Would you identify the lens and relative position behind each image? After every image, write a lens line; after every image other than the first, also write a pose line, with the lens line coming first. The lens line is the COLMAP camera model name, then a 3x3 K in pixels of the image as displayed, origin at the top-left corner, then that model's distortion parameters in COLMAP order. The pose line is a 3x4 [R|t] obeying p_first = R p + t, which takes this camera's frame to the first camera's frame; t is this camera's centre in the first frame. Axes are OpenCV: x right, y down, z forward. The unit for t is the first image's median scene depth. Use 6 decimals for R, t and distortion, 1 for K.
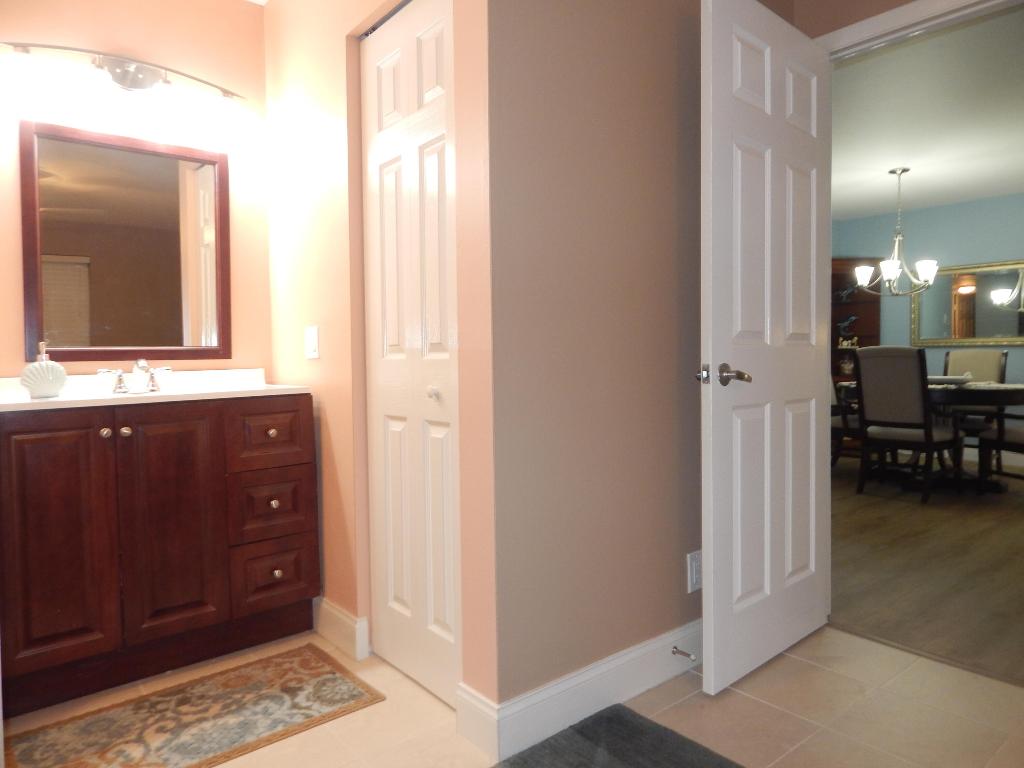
lens RADIAL K [[674.1, 0, 511.9], [0, 674.1, 369.4], [0, 0, 1]] dist [0.000995, 0.000737]
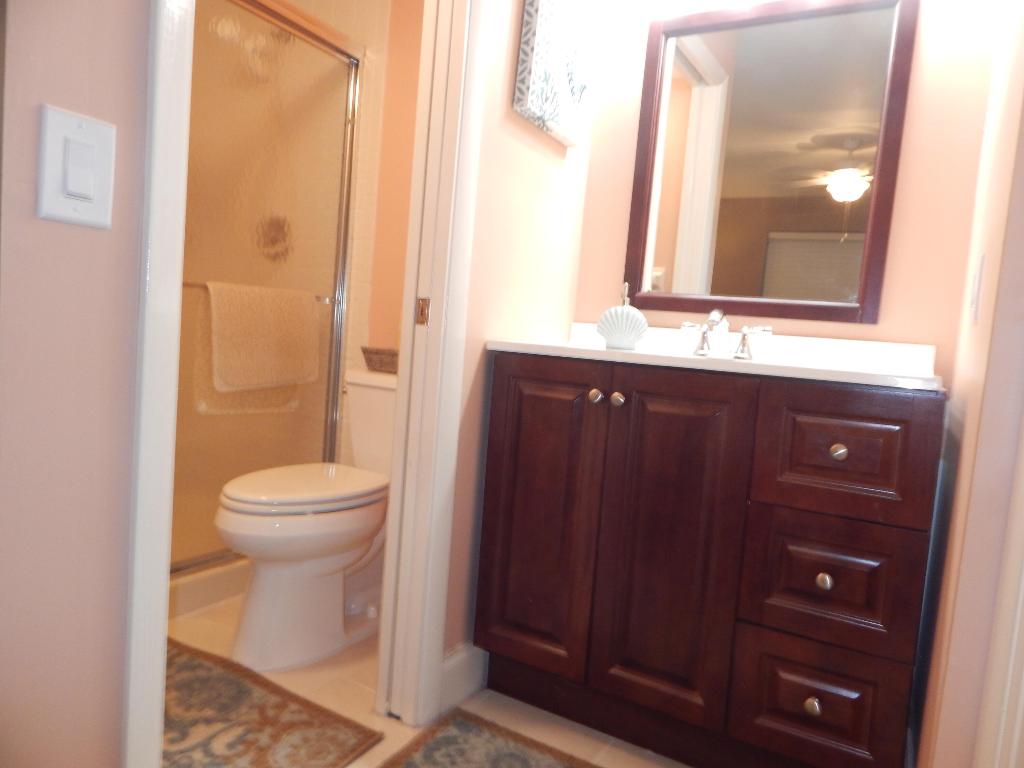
lens RADIAL K [[674.1, 0, 511.9], [0, 674.1, 369.4], [0, 0, 1]] dist [0.000995, 0.000737]
pose [[0.348643, 0.109543, -0.930832, 0.048733], [-0.101880, 0.991691, 0.078546, 0.013132], [0.931702, 0.067449, 0.356906, 0.563106]]
